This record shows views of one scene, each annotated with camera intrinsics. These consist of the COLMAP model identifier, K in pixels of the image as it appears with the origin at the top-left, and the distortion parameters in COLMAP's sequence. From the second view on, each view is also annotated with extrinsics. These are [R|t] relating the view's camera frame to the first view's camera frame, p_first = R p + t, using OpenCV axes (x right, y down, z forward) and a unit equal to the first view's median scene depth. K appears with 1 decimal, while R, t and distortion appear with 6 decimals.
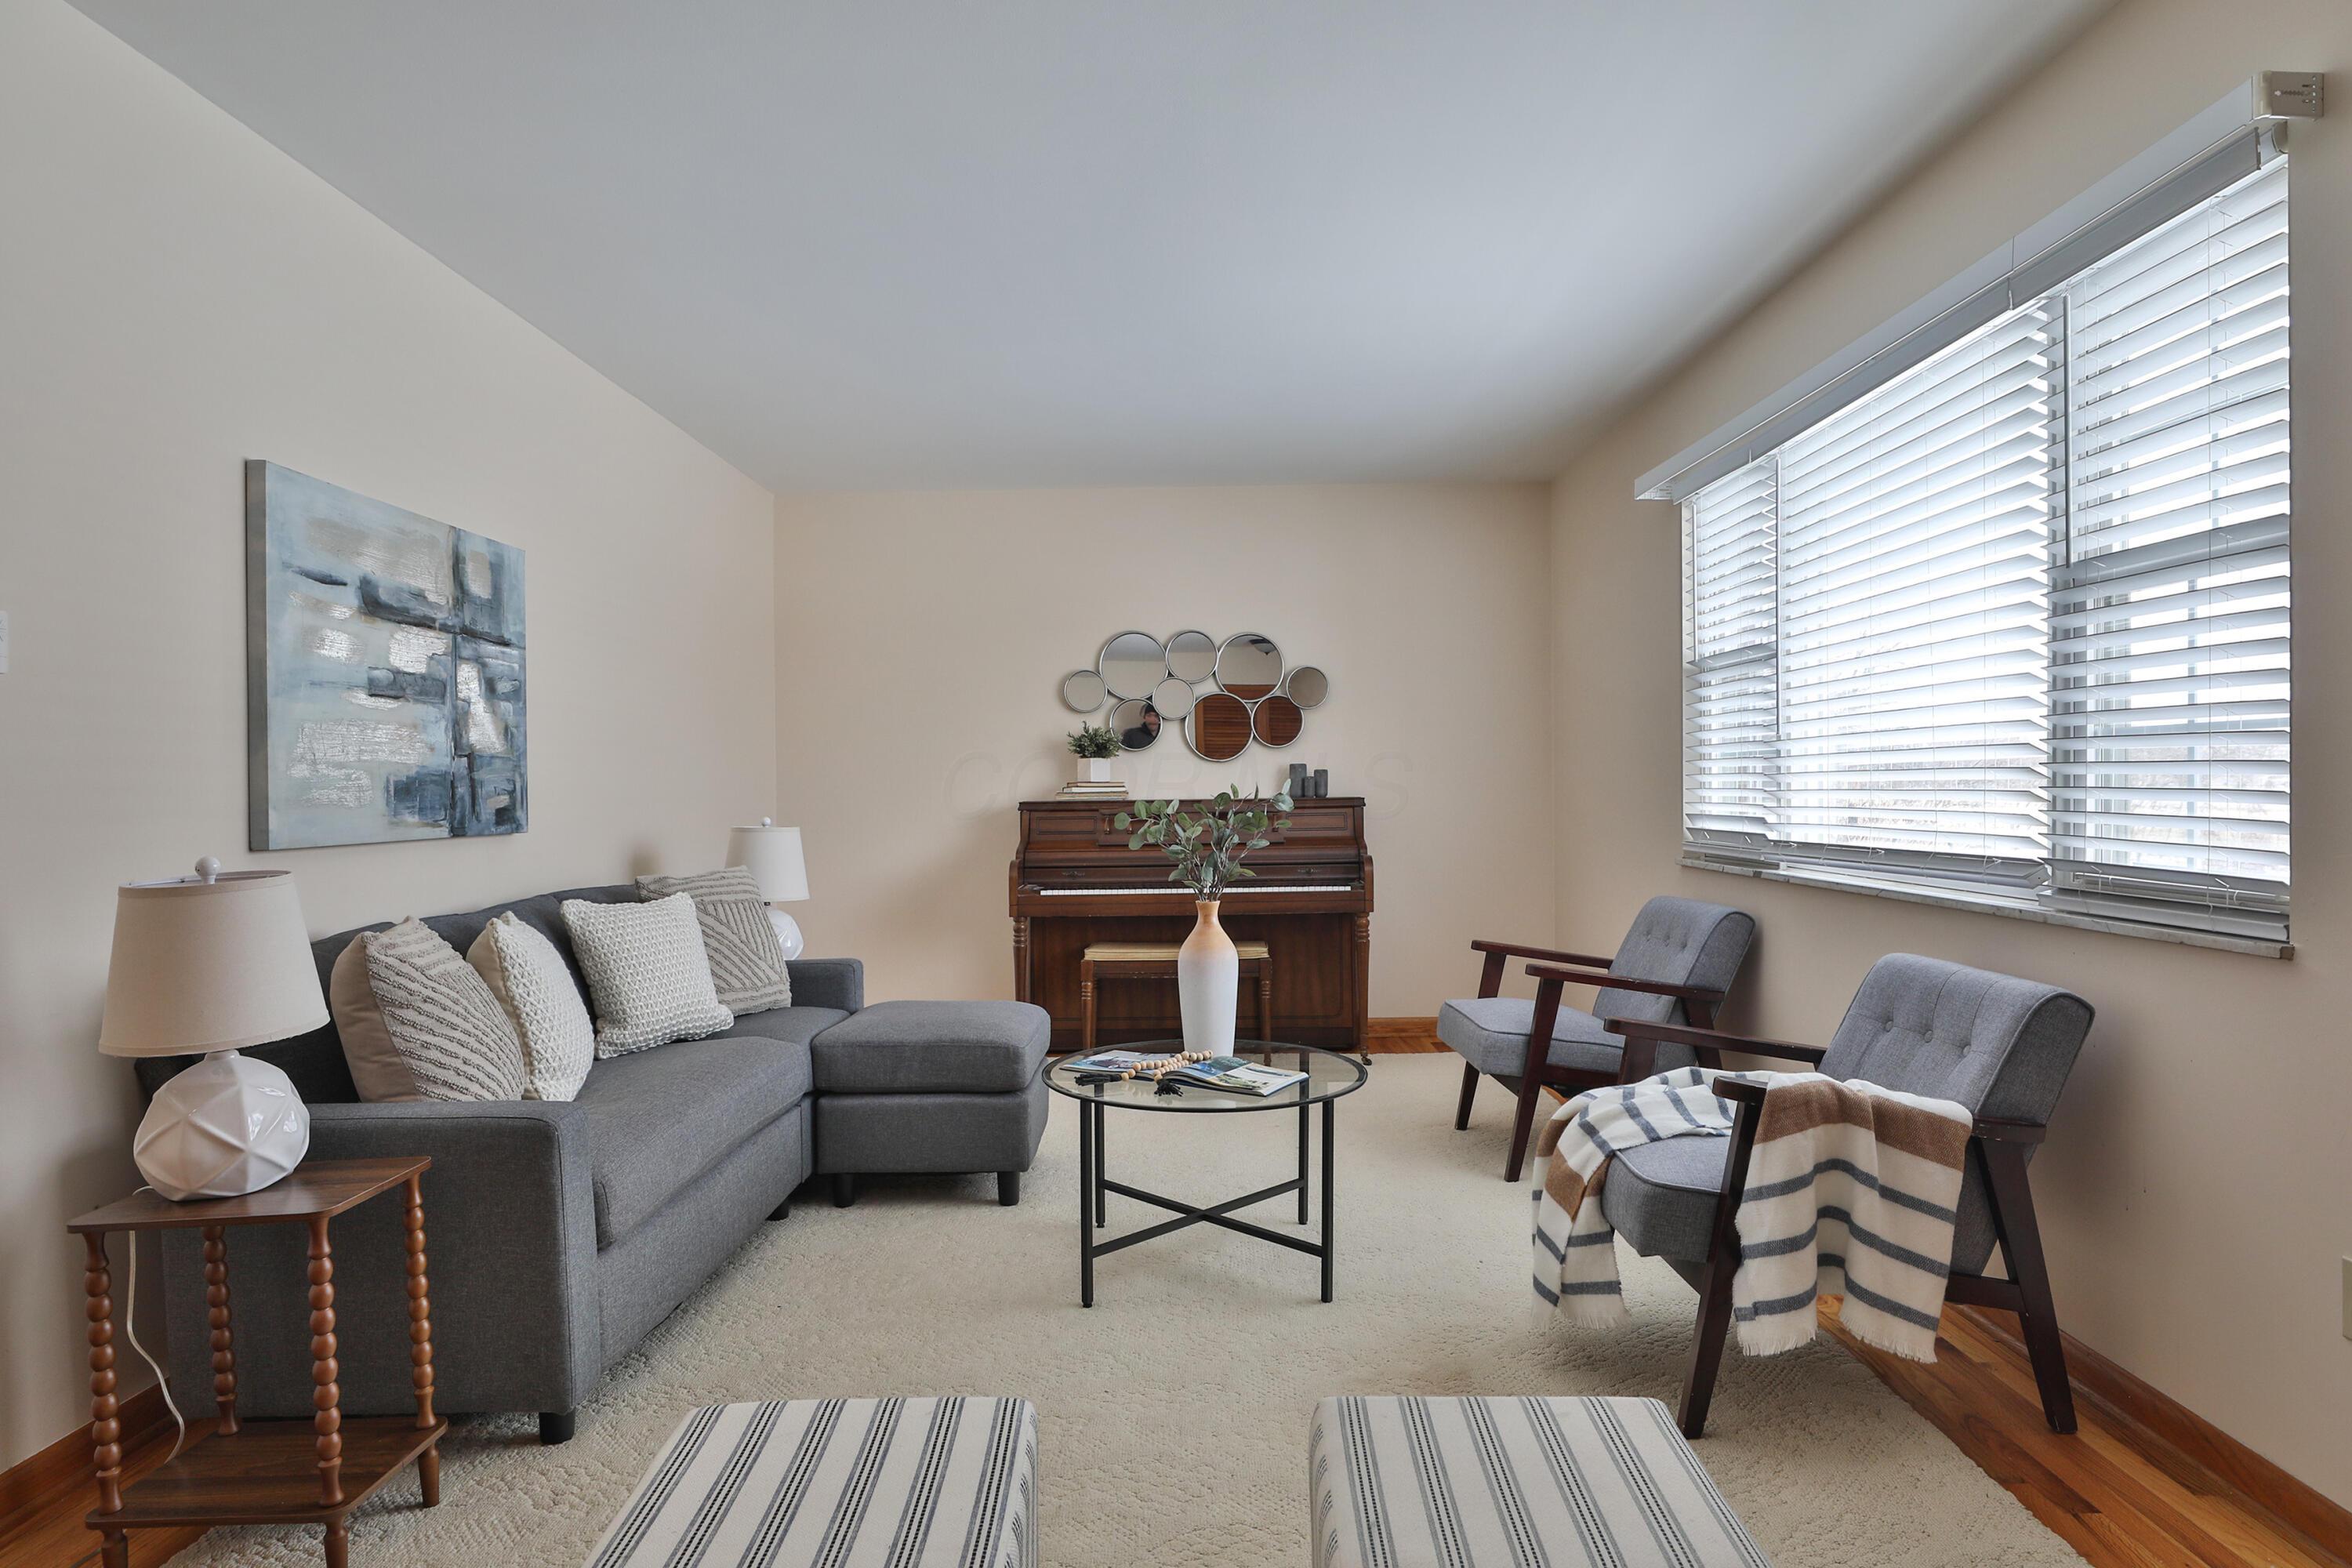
lens RADIAL K [[1322.9, 0, 1177.5], [0, 1322.9, 794.7], [0, 0, 1]] dist [0.012523, 0.000460]
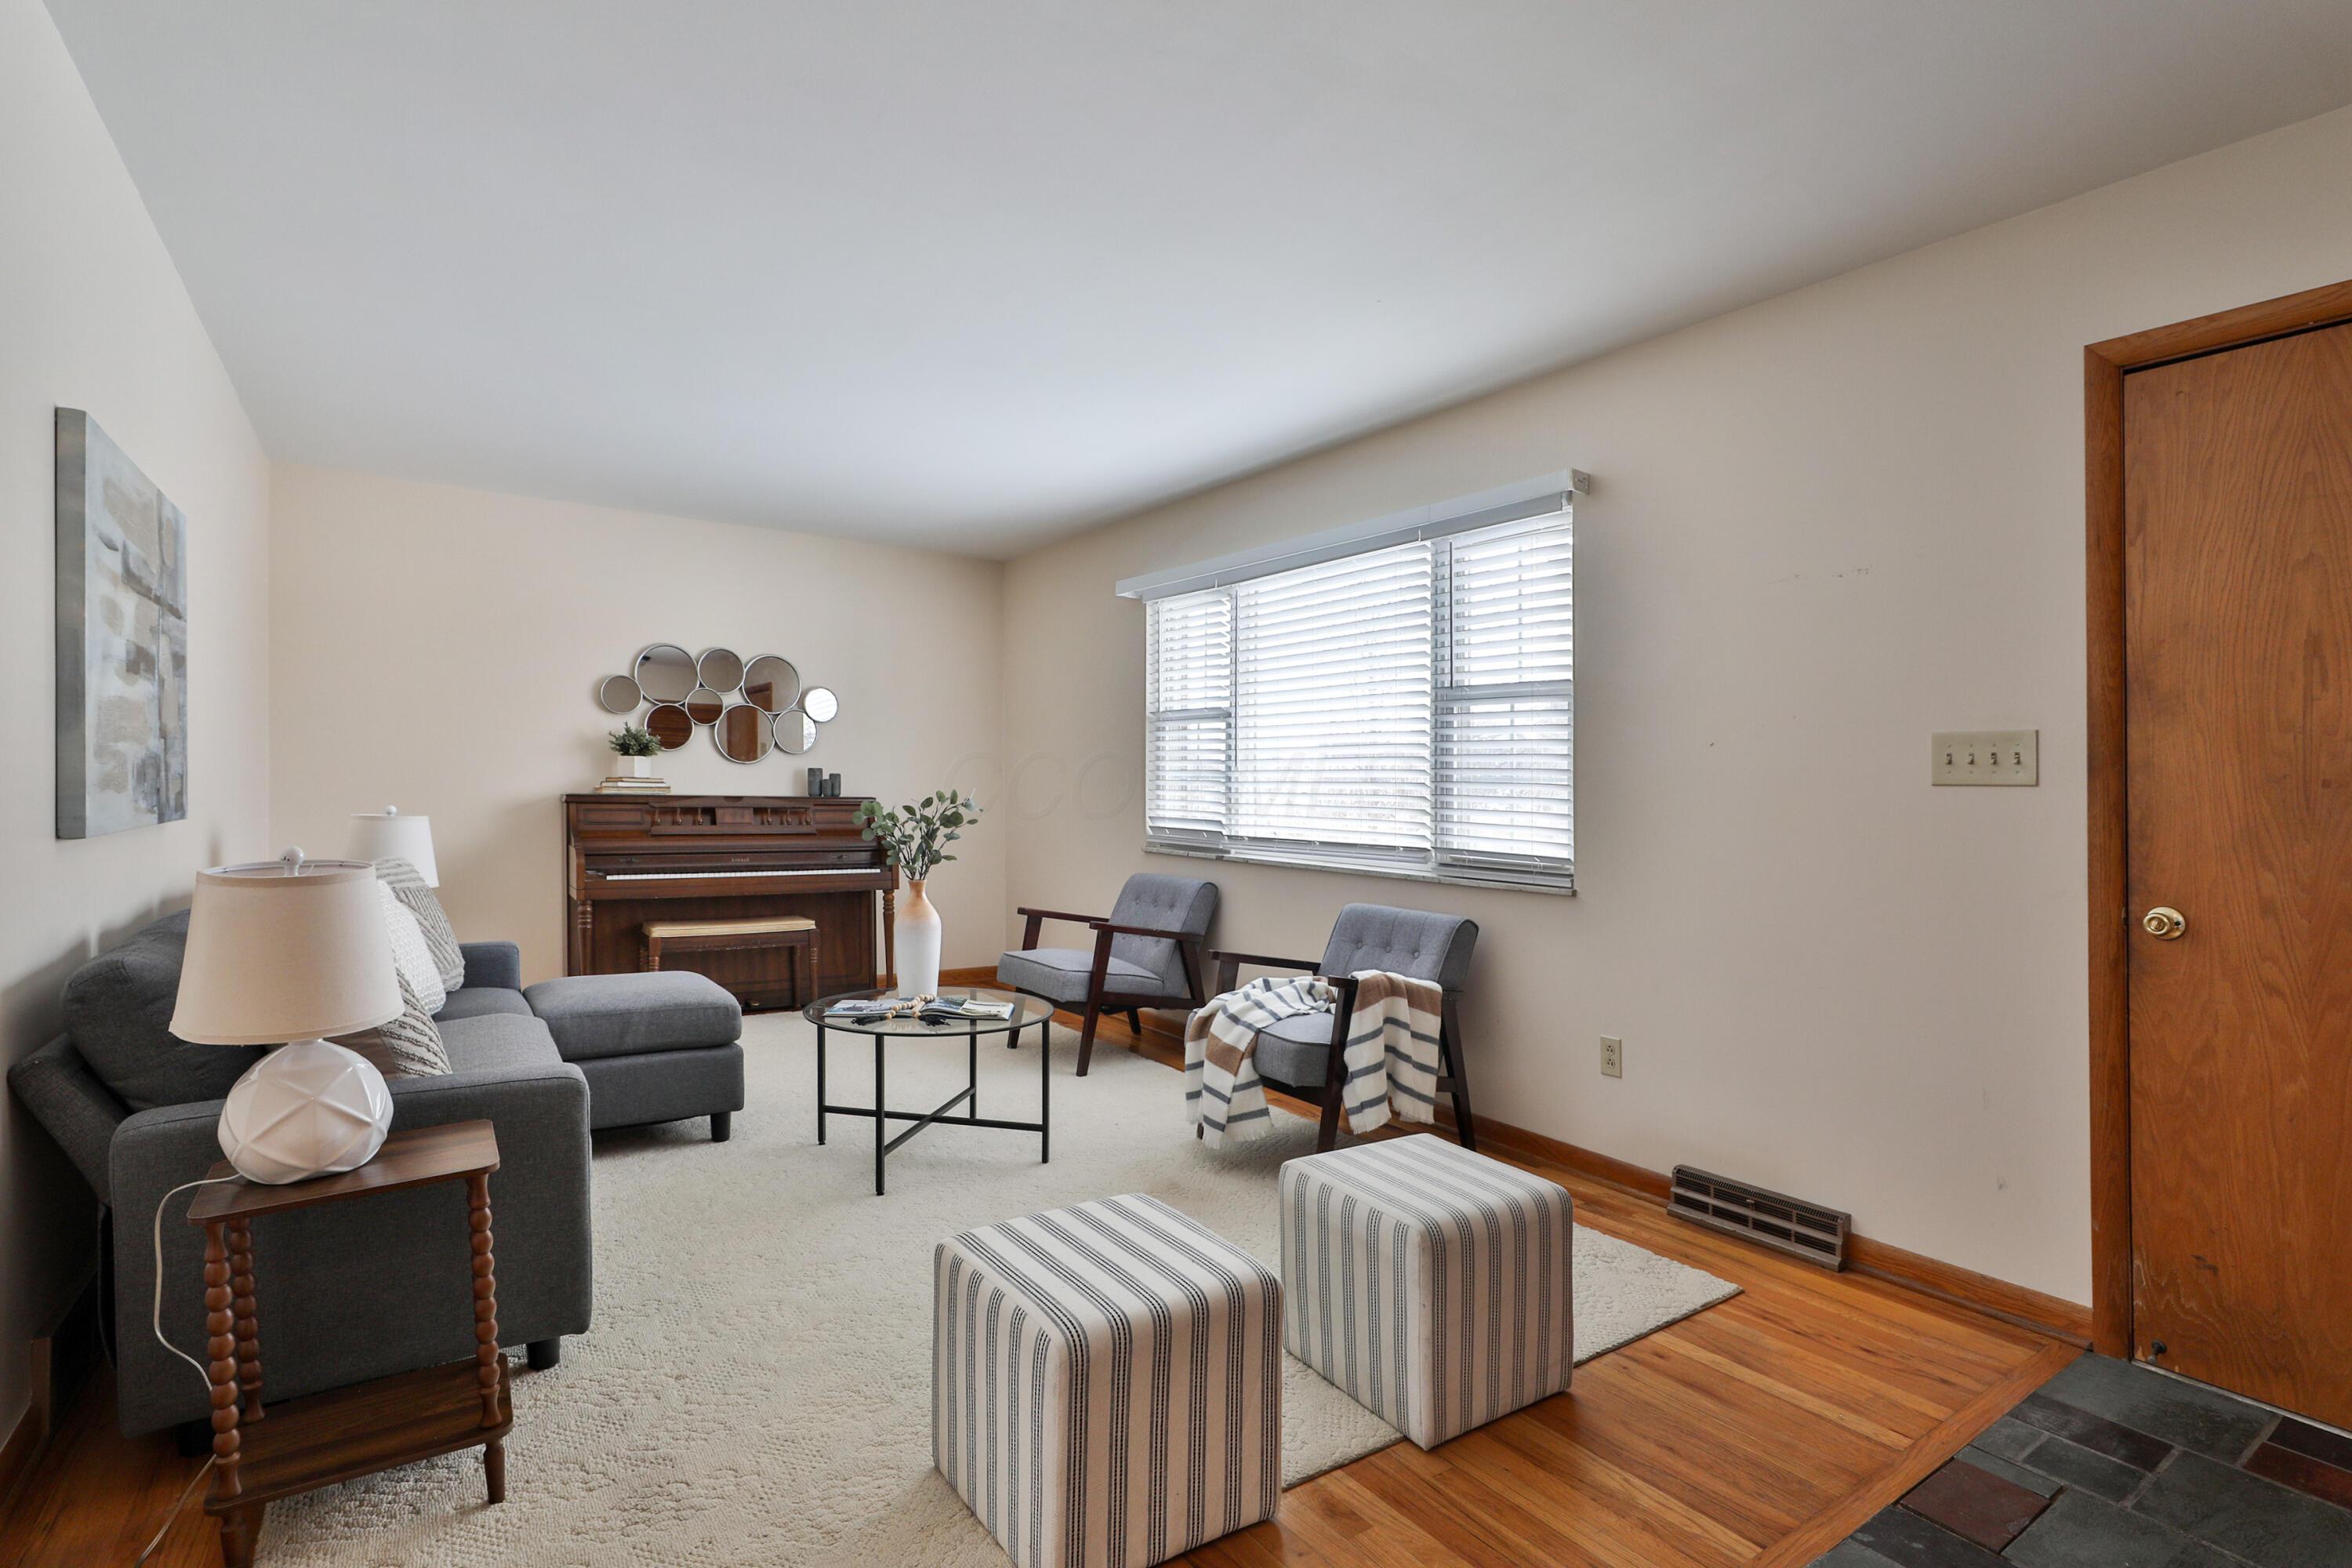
lens RADIAL K [[1114.8, 0, 1172.3], [0, 1114.8, 781.8], [0, 0, 1]] dist [-0.029670, 0.011533]
pose [[0.824191, 0.033657, 0.565310, -0.494119], [-0.028049, 0.999433, -0.018610, -0.002918], [-0.565616, -0.000518, 0.824668, -0.049850]]
